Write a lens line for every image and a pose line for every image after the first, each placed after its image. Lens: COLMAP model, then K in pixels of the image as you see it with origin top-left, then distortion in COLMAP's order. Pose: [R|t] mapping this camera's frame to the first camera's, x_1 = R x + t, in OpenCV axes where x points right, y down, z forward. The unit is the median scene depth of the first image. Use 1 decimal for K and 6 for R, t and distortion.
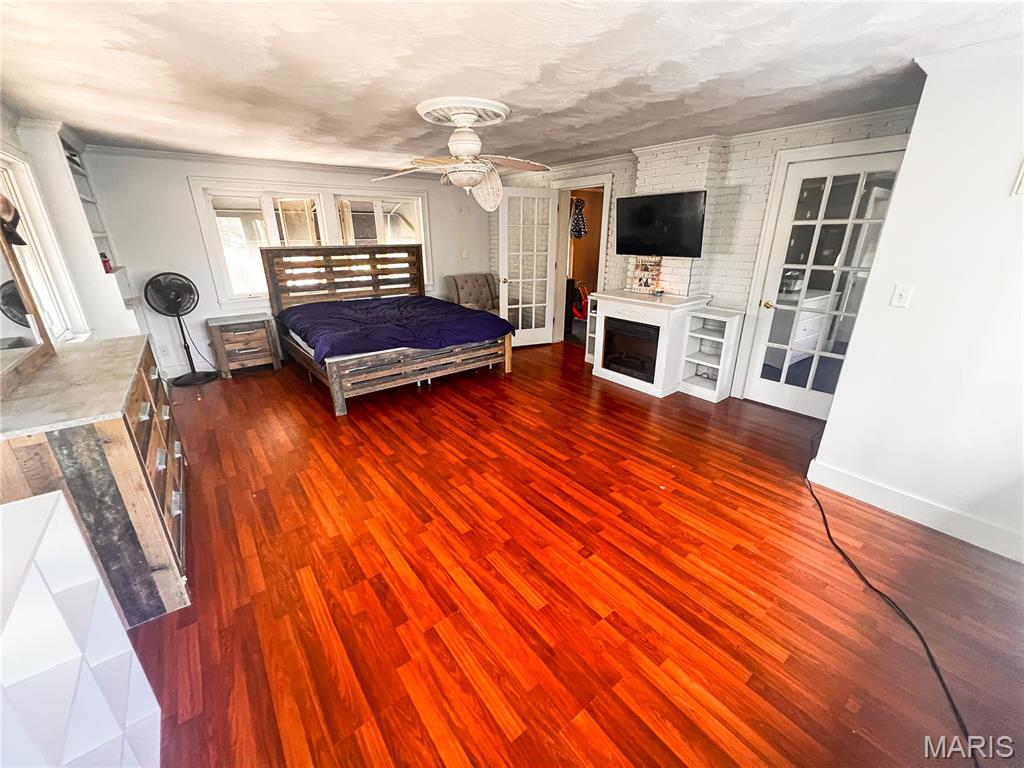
lens RADIAL K [[409.5, 0, 513.6], [0, 409.5, 383.9], [0, 0, 1]] dist [-0.000079, 0.000219]
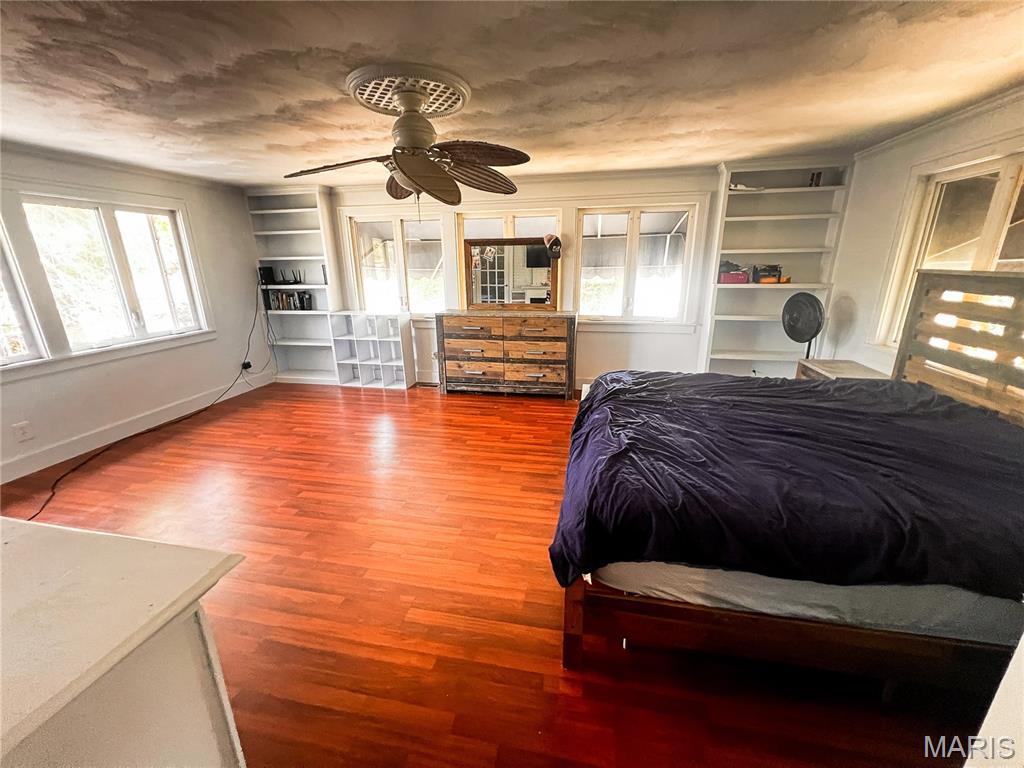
lens RADIAL K [[409.5, 0, 513.6], [0, 409.5, 383.9], [0, 0, 1]] dist [-0.000079, 0.000219]
pose [[-0.757807, 0.201854, -0.620471, 0.279759], [-0.211548, 0.823565, 0.526297, -0.591508], [0.617233, 0.530090, -0.581401, 1.649921]]
